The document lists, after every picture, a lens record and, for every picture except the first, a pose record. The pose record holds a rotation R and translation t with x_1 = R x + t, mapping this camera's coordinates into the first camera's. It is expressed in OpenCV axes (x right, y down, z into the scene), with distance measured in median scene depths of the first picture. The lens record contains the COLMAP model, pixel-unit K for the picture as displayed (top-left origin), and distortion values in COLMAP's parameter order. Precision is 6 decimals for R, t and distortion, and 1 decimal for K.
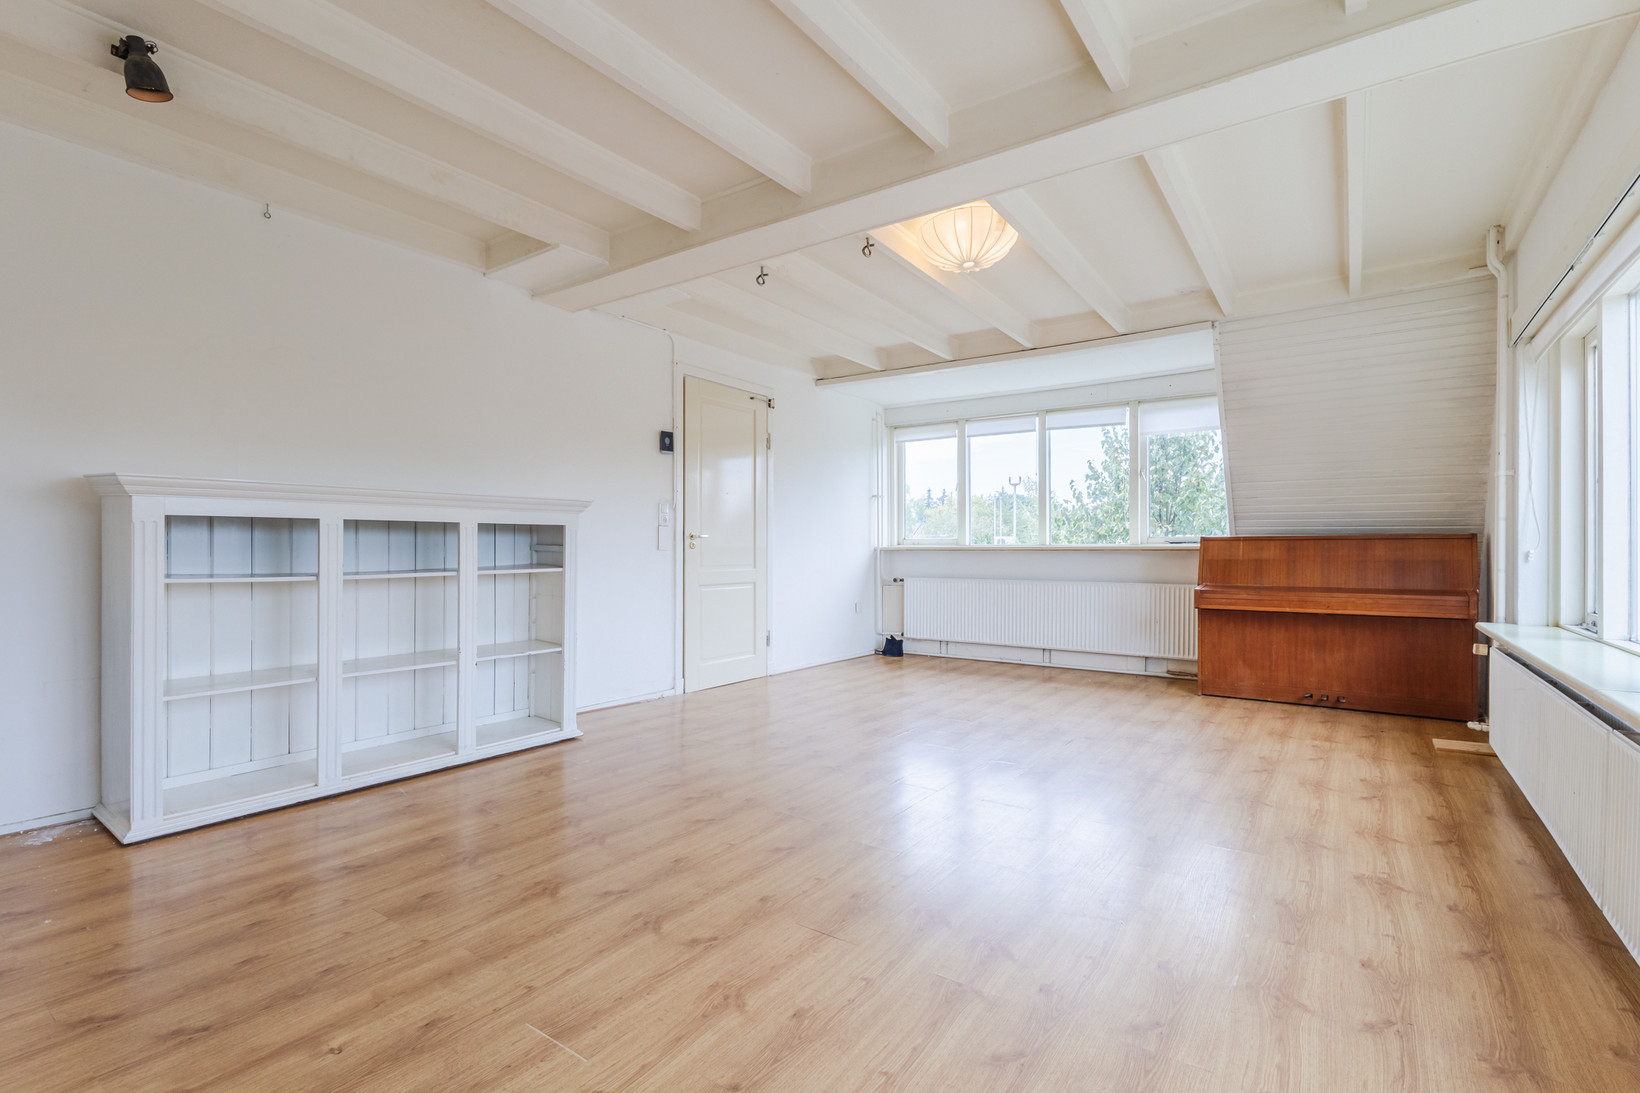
lens RADIAL K [[756.8, 0, 812.9], [0, 756.8, 554.0], [0, 0, 1]] dist [-0.002396, 0.002701]
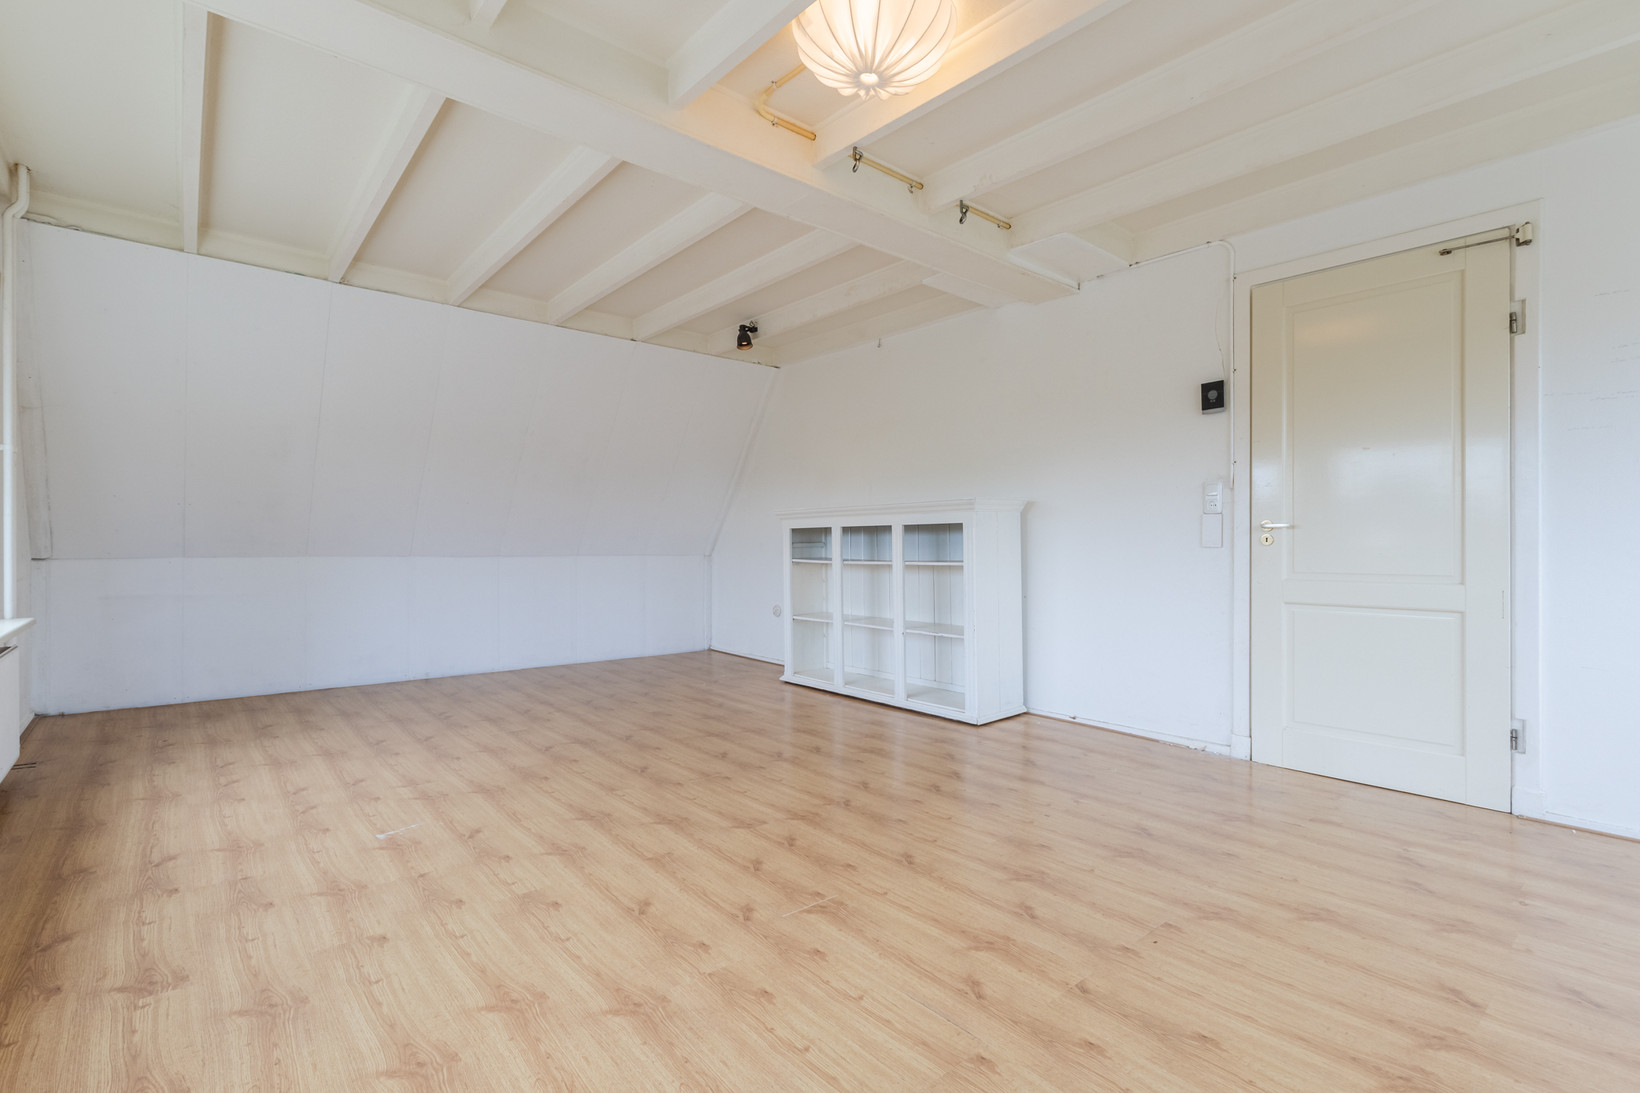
lens RADIAL K [[756.8, 0, 826.9], [0, 756.8, 561.0], [0, 0, 1]] dist [-0.002396, 0.002701]
pose [[-0.232054, 0.017025, -0.972554, 0.631616], [-0.012011, 0.999720, 0.020367, -0.002892], [0.972629, 0.016407, -0.231785, 0.872185]]
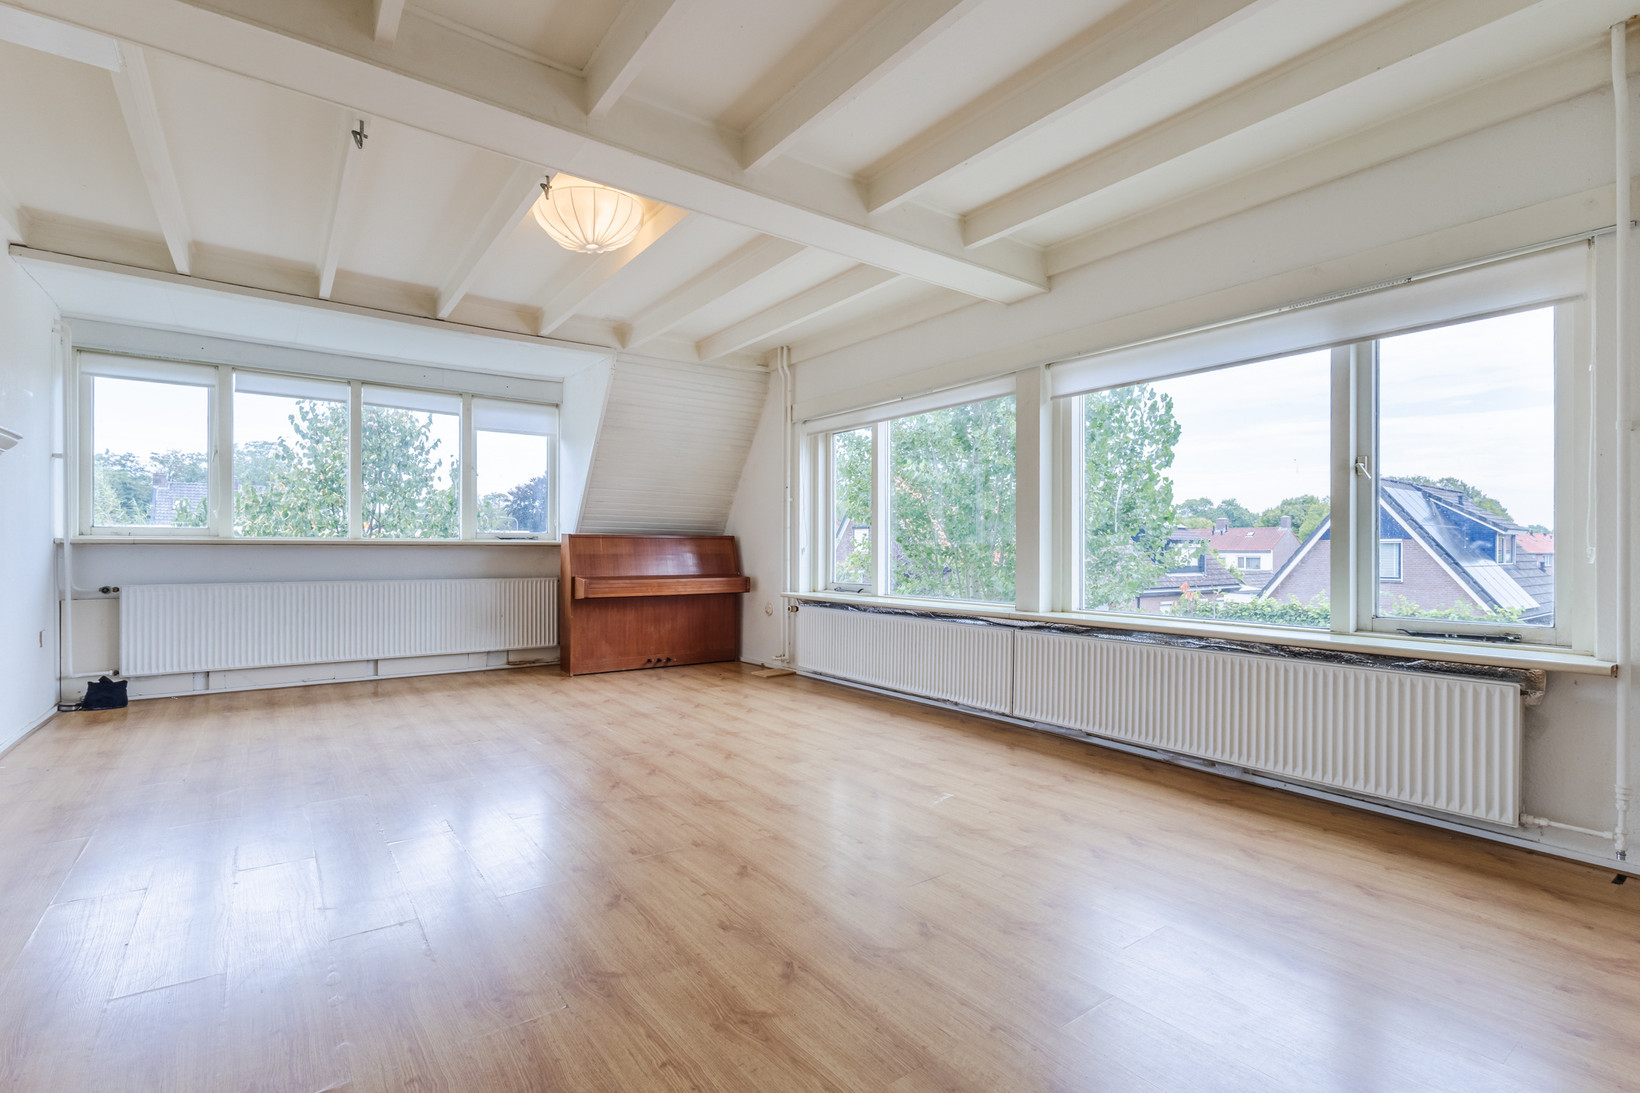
lens RADIAL K [[756.8, 0, 822.7], [0, 756.8, 554.5], [0, 0, 1]] dist [-0.002396, 0.002701]
pose [[0.307274, -0.007707, 0.951590, -0.479465], [-0.000797, 0.999965, 0.008356, -0.002592], [-0.951621, -0.003326, 0.307257, 0.337857]]
